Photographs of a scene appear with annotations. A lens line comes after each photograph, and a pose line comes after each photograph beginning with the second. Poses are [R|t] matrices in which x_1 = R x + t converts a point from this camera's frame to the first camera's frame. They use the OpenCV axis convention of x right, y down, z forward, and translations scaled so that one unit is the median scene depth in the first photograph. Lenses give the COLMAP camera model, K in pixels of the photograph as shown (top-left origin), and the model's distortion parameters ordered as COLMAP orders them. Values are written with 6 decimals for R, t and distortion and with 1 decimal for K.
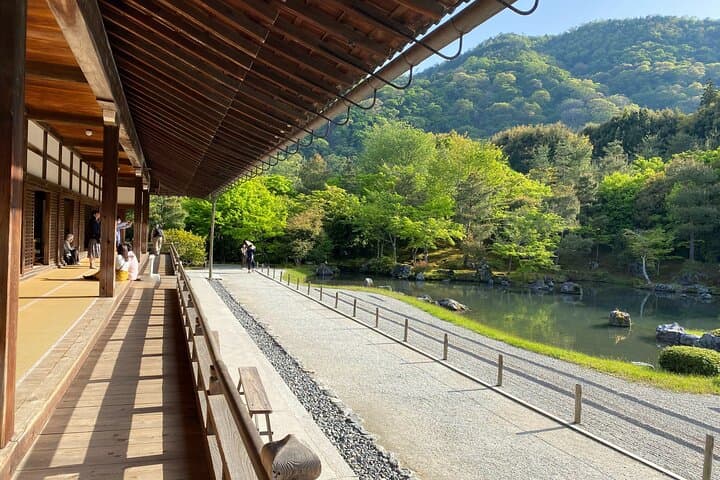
lens RADIAL K [[546.7, 0, 367.5], [0, 546.7, 240.1], [0, 0, 1]] dist [0.030740, -0.020036]
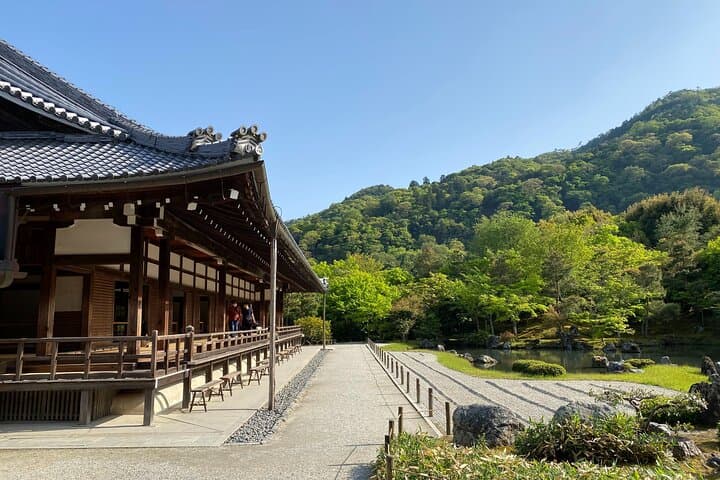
lens RADIAL K [[546.7, 0, 363.4], [0, 546.7, 220.5], [0, 0, 1]] dist [0.030740, -0.020036]
pose [[0.946569, -0.113826, -0.301747, 0.152635], [0.052999, 0.977826, -0.202603, 0.021430], [0.318118, 0.175785, 0.931612, -0.187856]]
